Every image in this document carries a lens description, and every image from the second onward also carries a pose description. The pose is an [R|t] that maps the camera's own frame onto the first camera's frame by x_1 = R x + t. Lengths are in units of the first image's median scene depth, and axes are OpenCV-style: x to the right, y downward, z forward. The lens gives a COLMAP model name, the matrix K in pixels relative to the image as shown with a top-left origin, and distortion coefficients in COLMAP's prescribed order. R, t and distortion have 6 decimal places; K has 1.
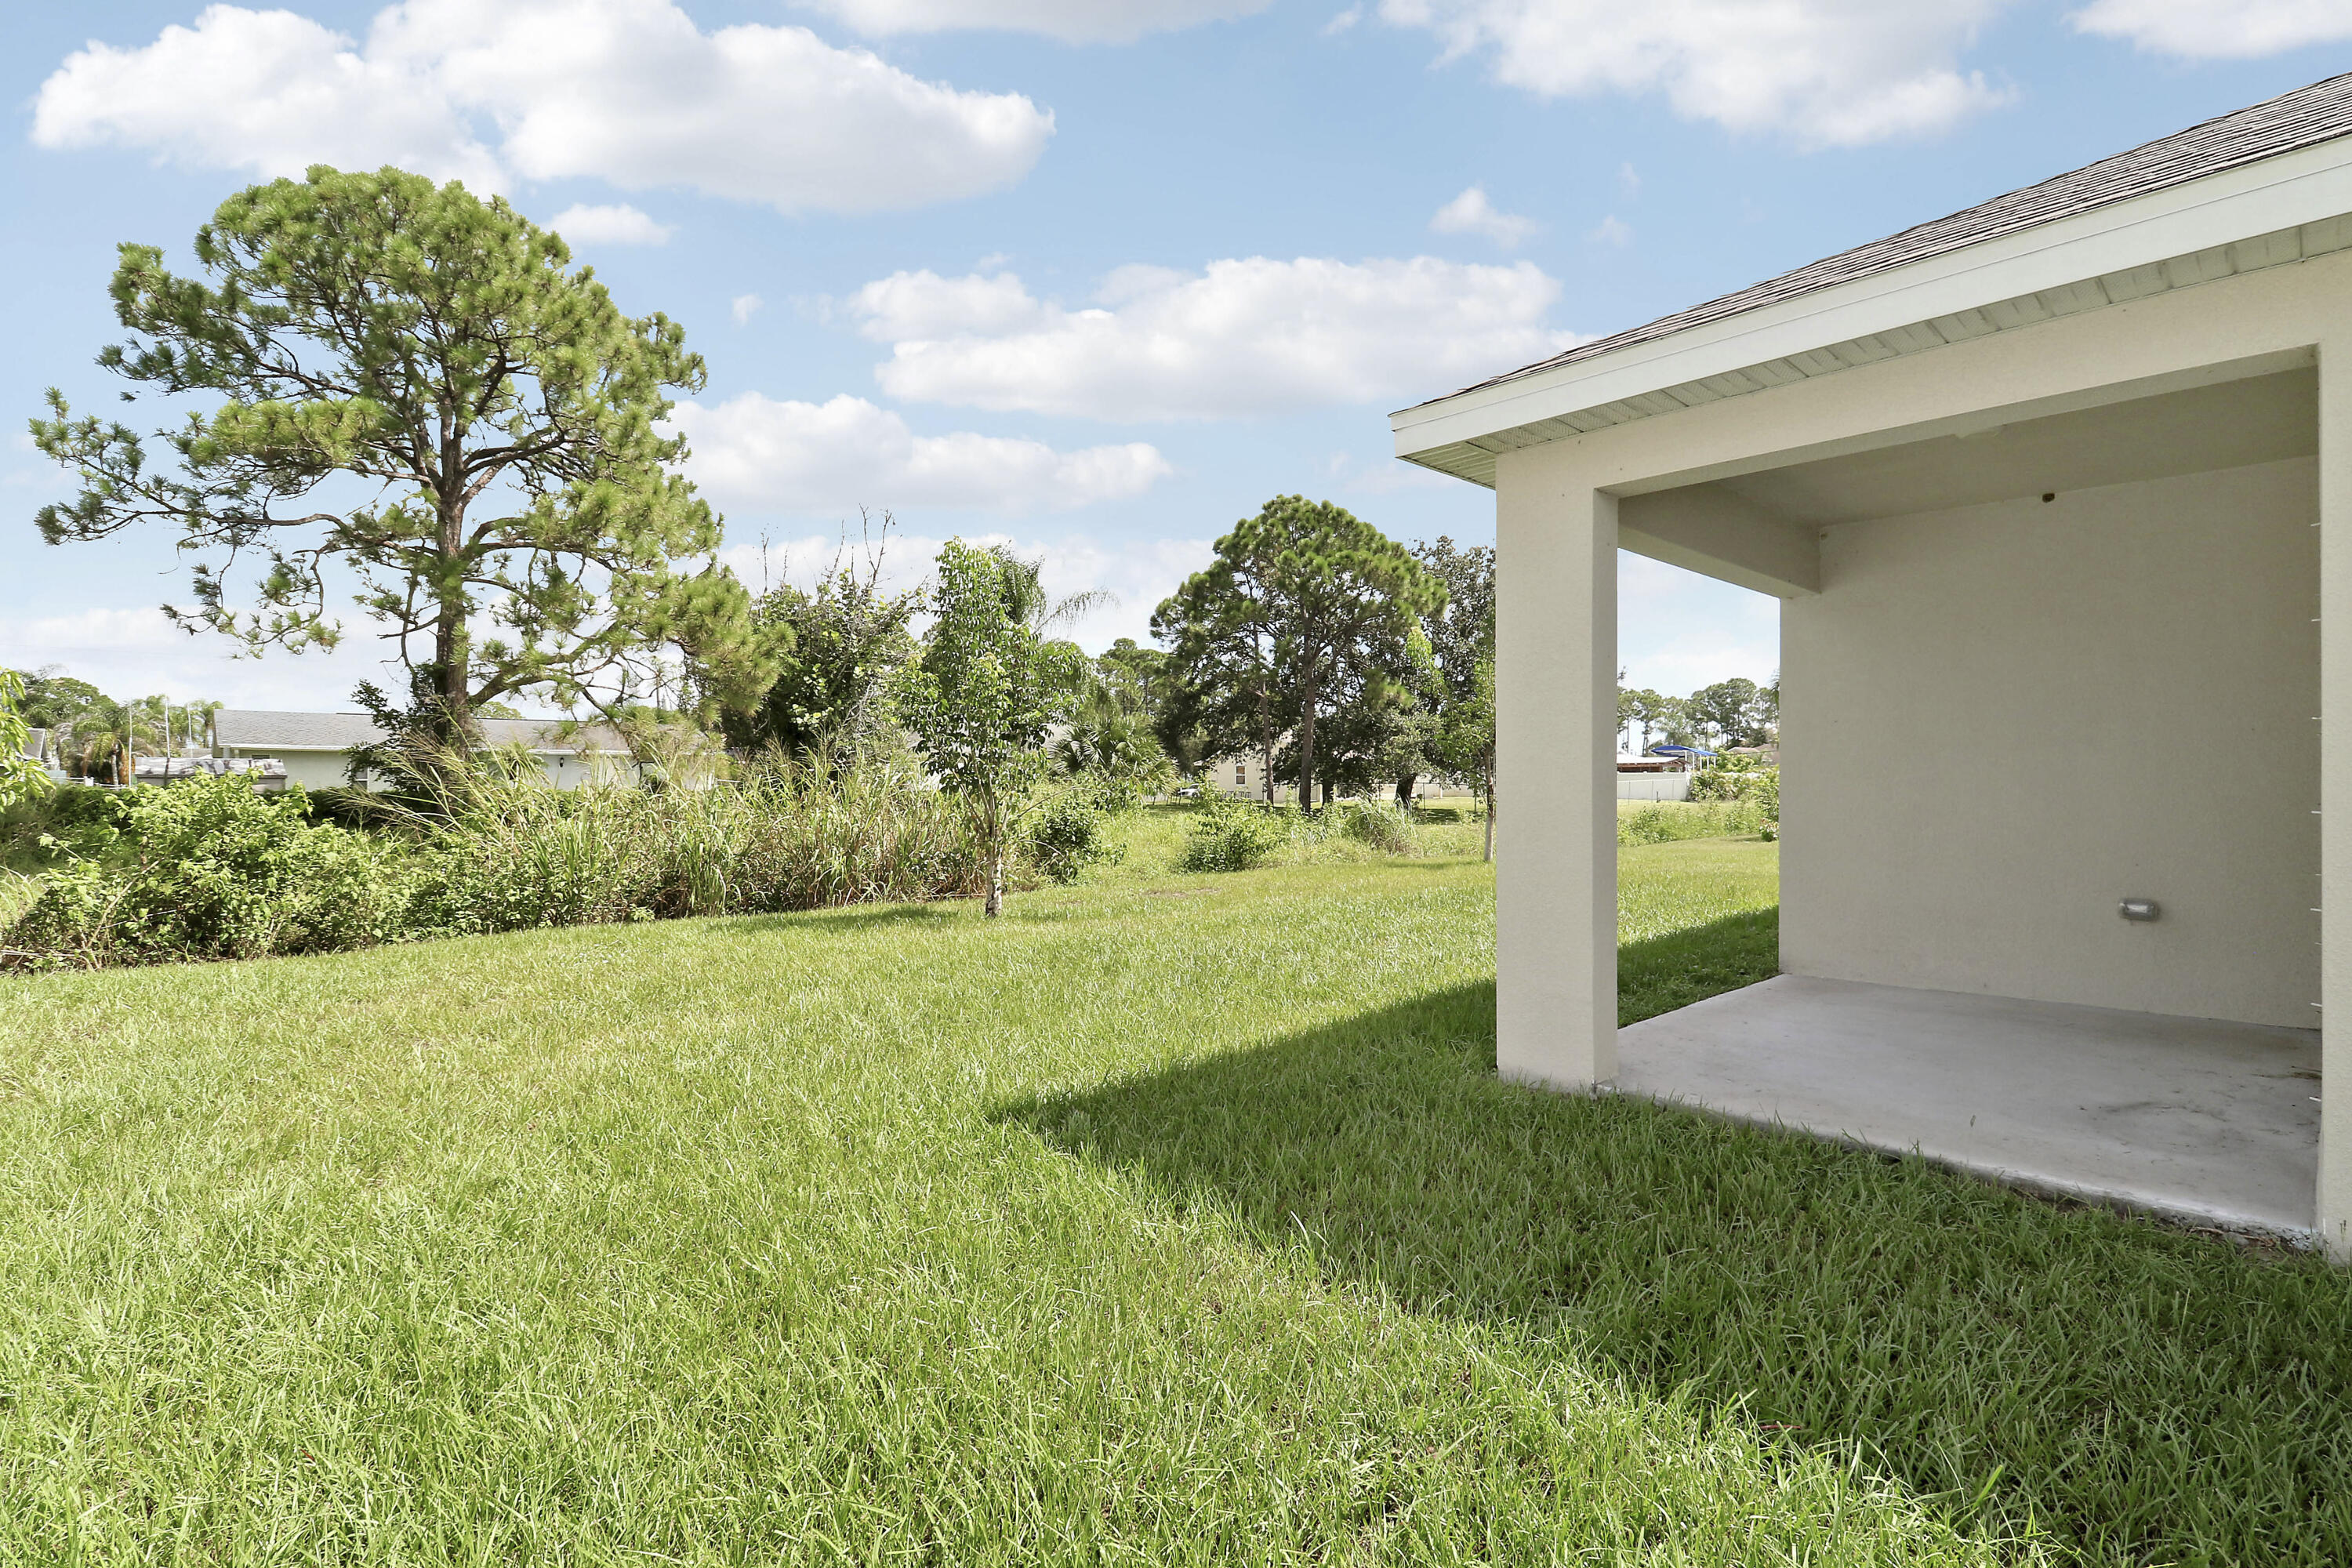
lens RADIAL K [[1114.2, 0, 1178.9], [0, 1114.2, 789.2], [0, 0, 1]] dist [-0.001303, -0.001032]
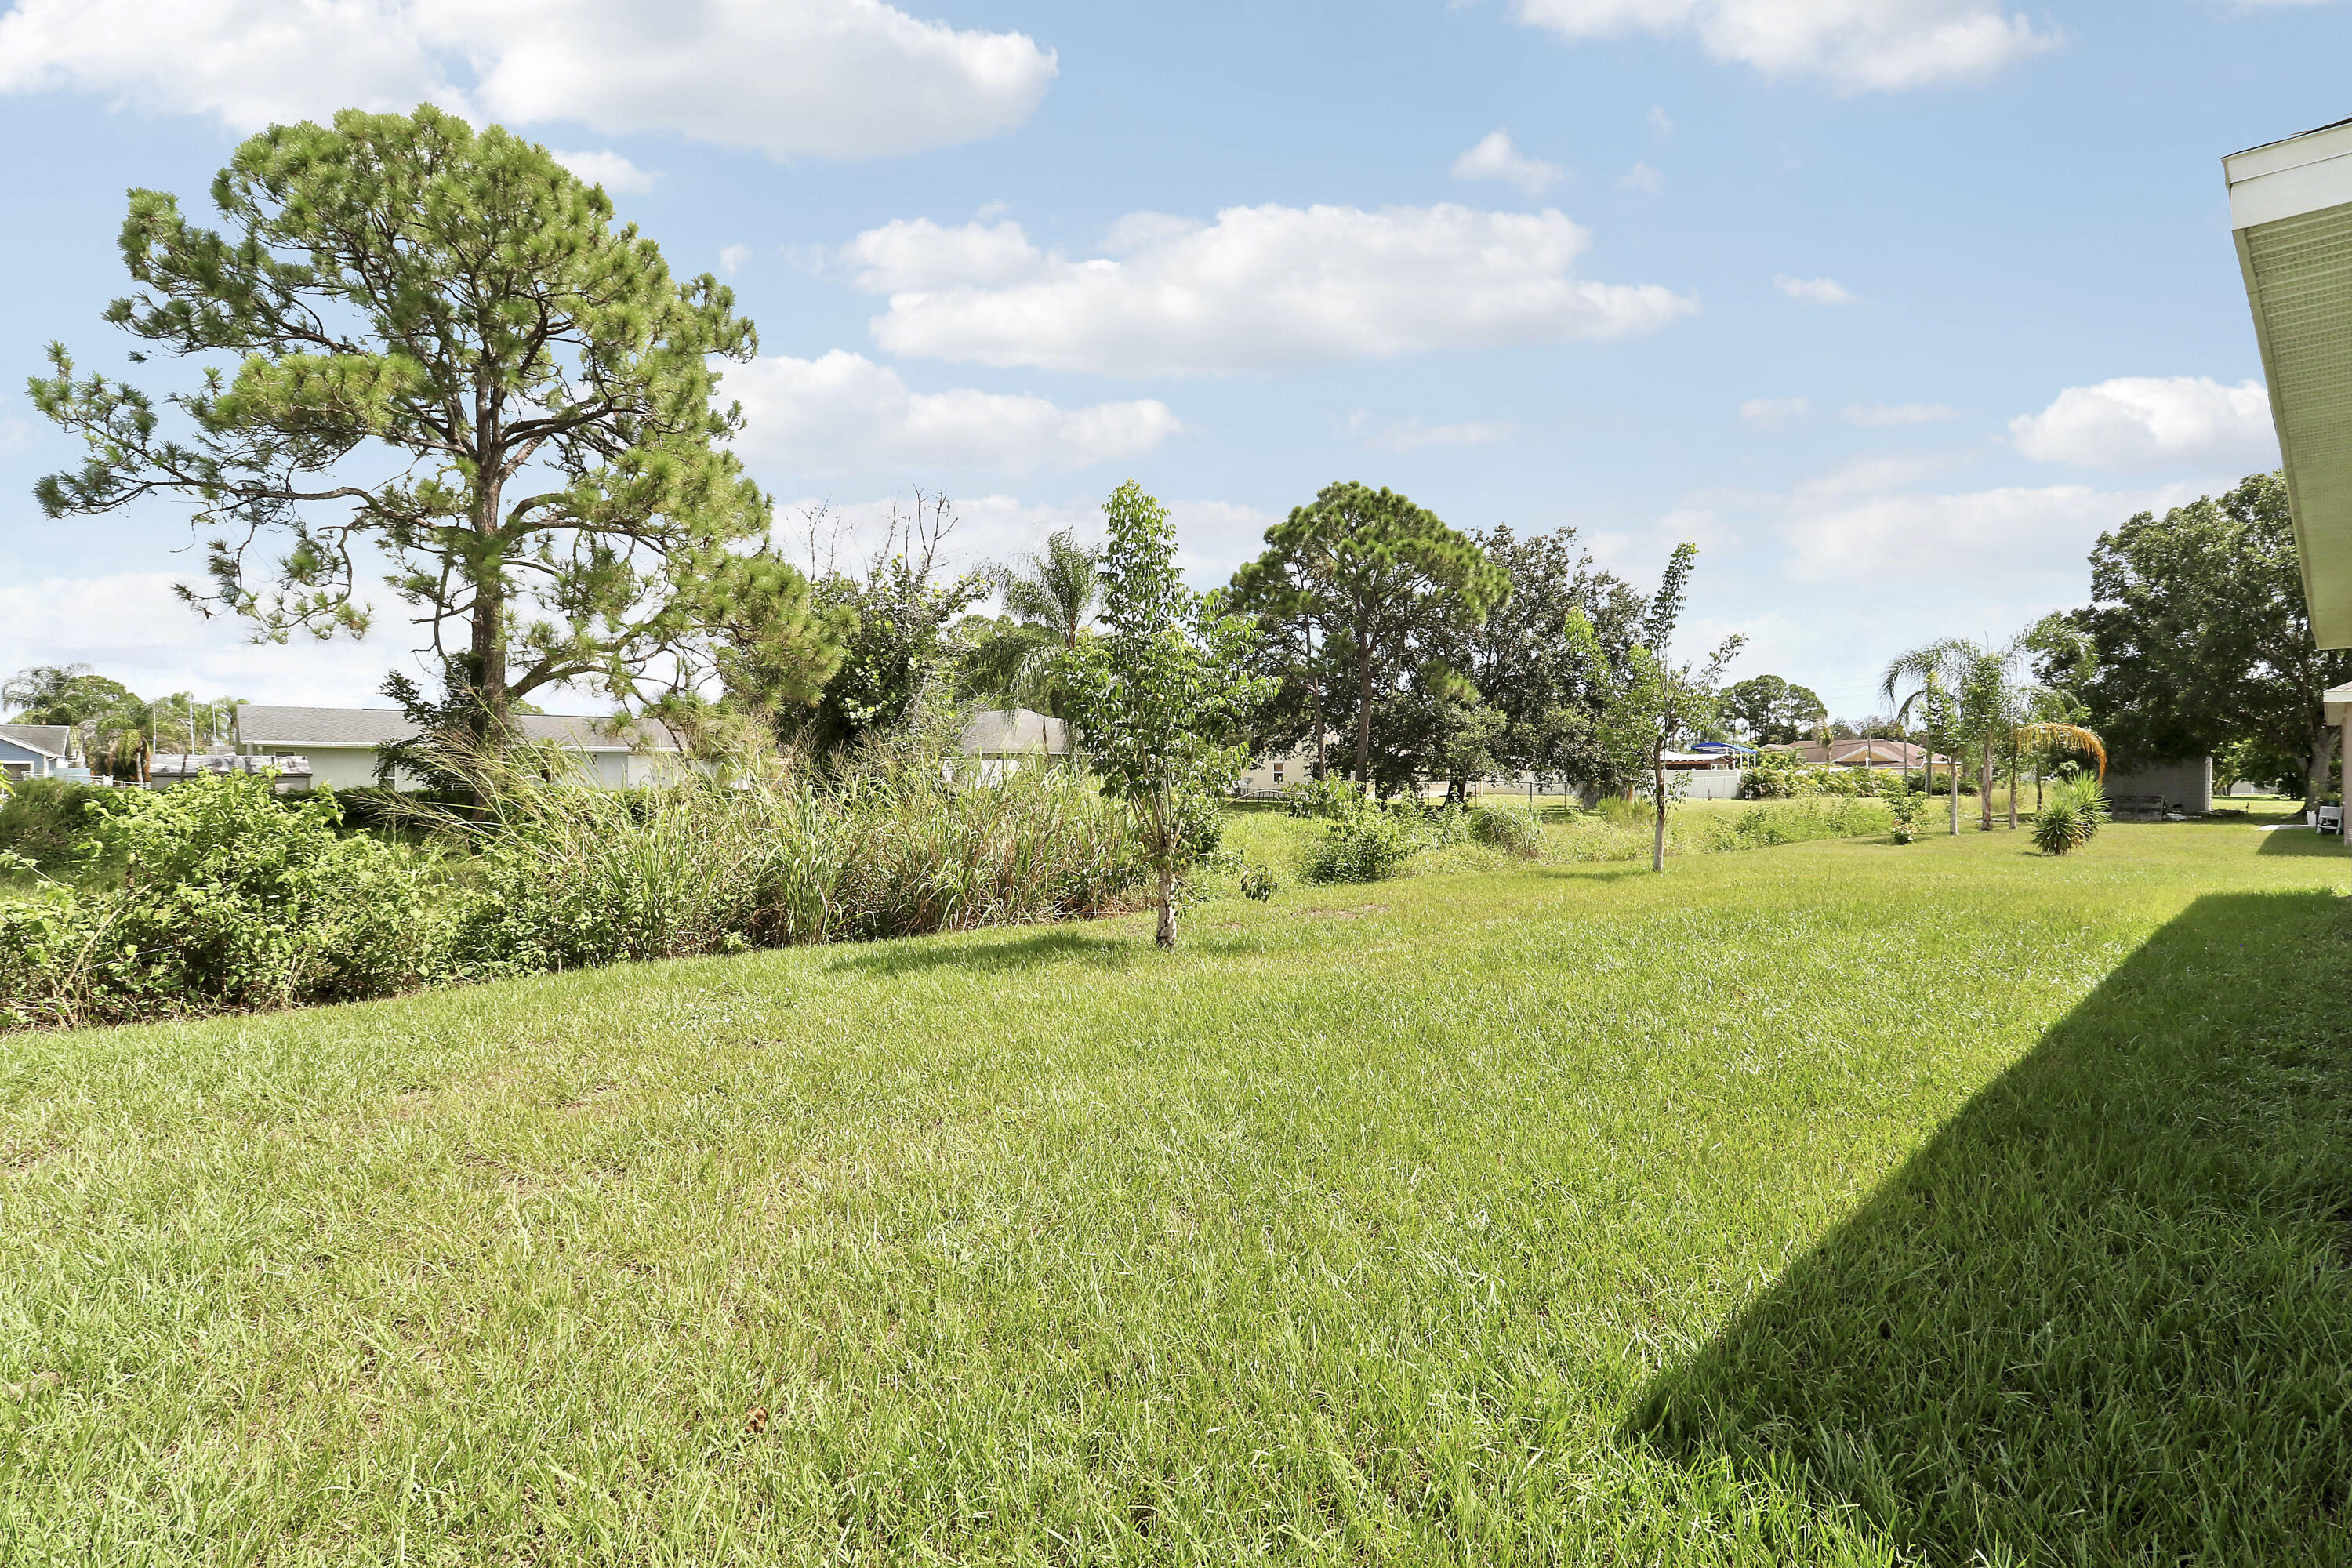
lens RADIAL K [[1091.5, 0, 1169.5], [0, 1091.5, 788.4], [0, 0, 1]] dist [-0.005035, -0.001013]
pose [[0.999966, -0.000134, -0.008220, -0.081516], [0.000150, 0.999998, 0.001918, -0.001913], [0.008220, -0.001919, 0.999964, 0.102079]]
